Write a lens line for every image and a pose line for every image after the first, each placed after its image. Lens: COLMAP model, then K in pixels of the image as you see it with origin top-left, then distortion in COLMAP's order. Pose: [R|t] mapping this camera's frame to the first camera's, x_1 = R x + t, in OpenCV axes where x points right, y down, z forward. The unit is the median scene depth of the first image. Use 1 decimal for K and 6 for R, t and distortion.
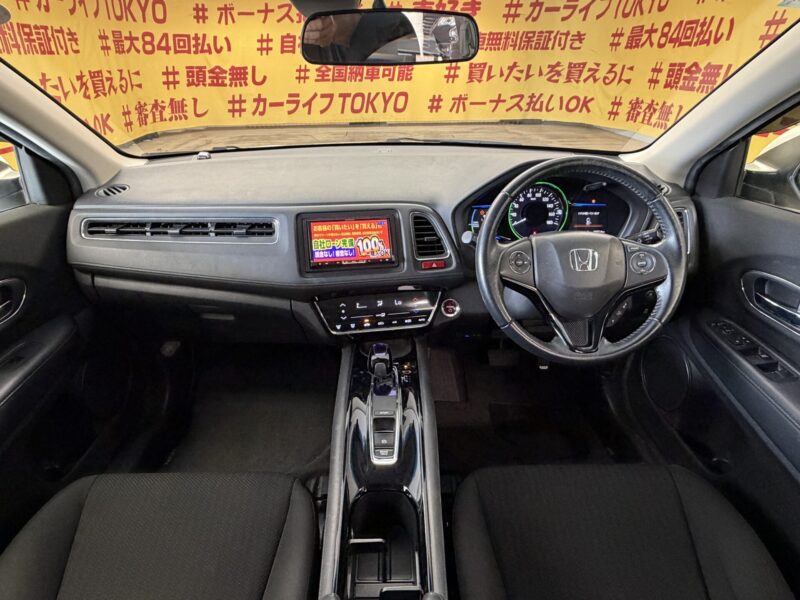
lens RADIAL K [[437.0, 0, 393.1], [0, 437.0, 296.2], [0, 0, 1]] dist [-0.001044, 0.000461]
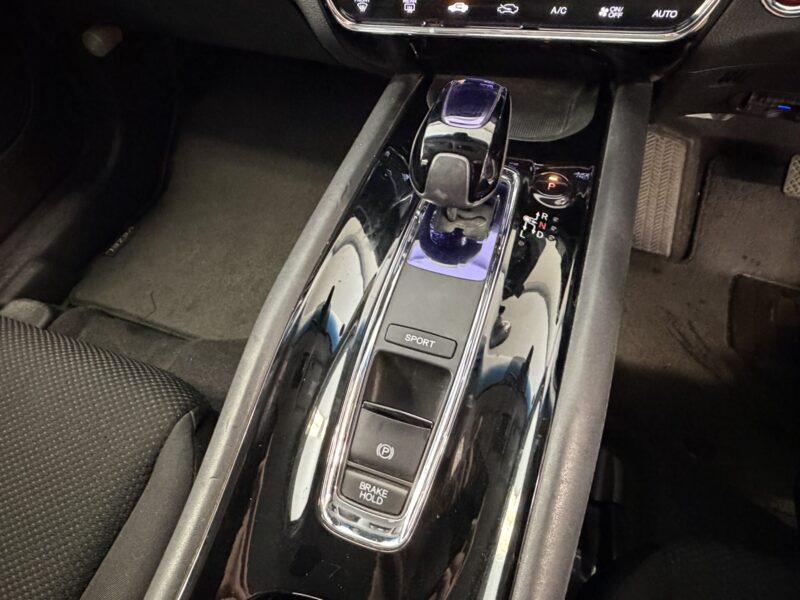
lens RADIAL K [[528.2, 0, 384.2], [0, 528.2, 299.8], [0, 0, 1]] dist [0.000868, 0.000000]
pose [[0.934020, 0.252360, -0.252825, 0.031821], [-0.106730, 0.872576, 0.476675, 0.072881], [0.340903, -0.418240, 0.841938, 0.607122]]
